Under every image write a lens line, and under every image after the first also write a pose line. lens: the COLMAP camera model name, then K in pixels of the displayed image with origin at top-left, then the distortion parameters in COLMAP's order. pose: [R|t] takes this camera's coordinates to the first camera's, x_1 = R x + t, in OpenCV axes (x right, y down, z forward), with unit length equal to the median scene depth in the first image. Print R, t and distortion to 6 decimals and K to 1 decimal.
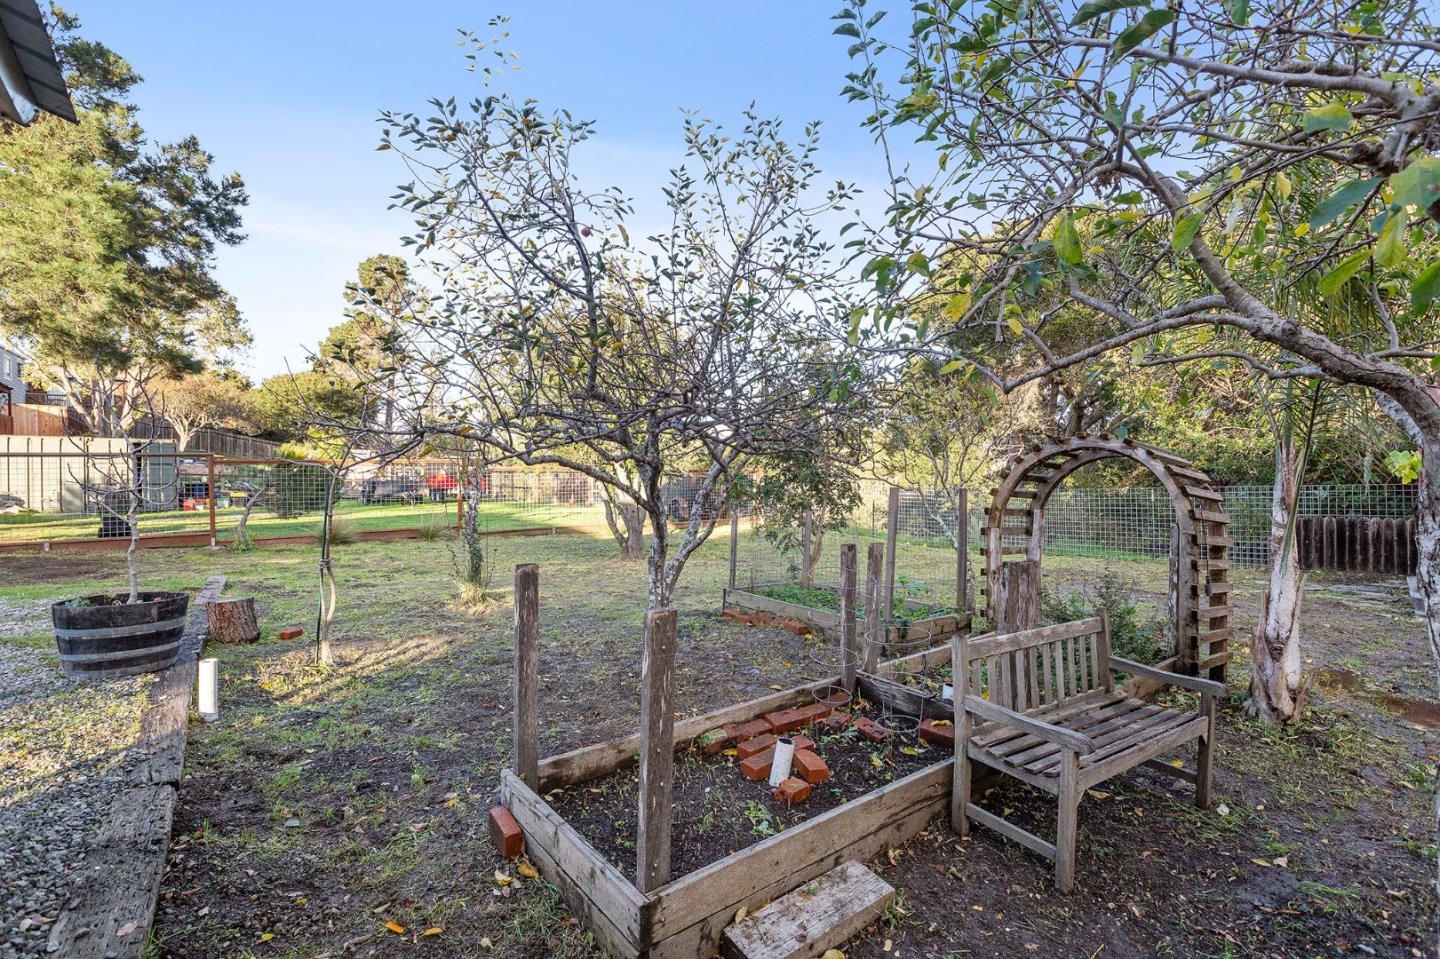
lens RADIAL K [[715.4, 0, 717.1], [0, 715.4, 478.2], [0, 0, 1]] dist [-0.000853, 0.000050]
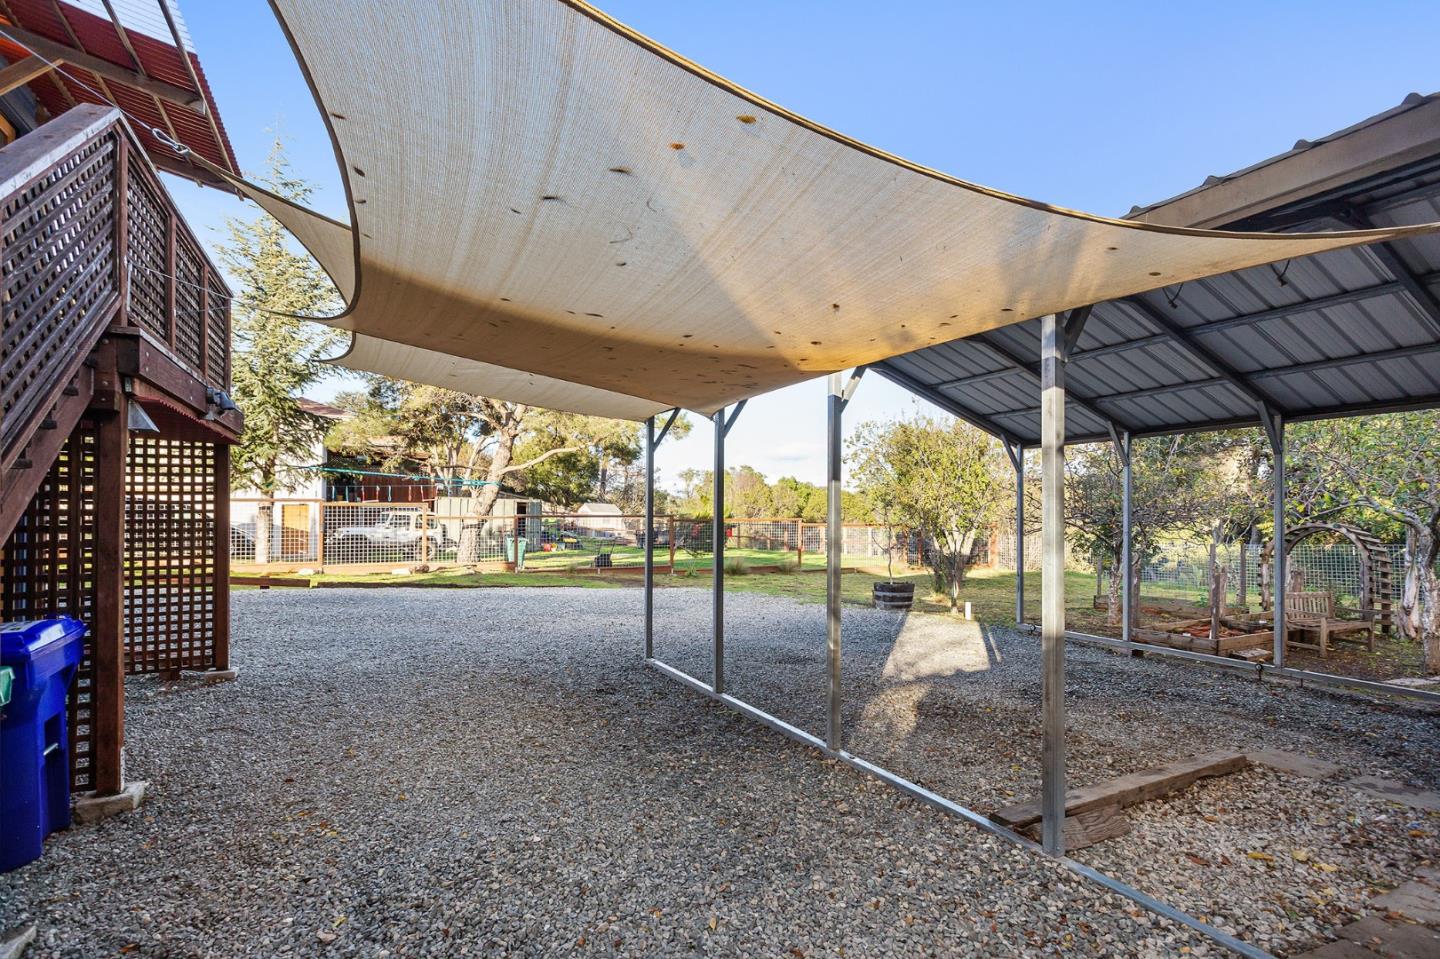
lens RADIAL K [[729.5, 0, 715.4], [0, 729.5, 493.7], [0, 0, 1]] dist [-0.003046, -0.000889]
pose [[0.984260, 0.002069, -0.176713, -0.976543], [-0.010329, 0.998896, -0.045835, -0.023989], [0.176423, 0.046939, 0.983195, -1.650076]]
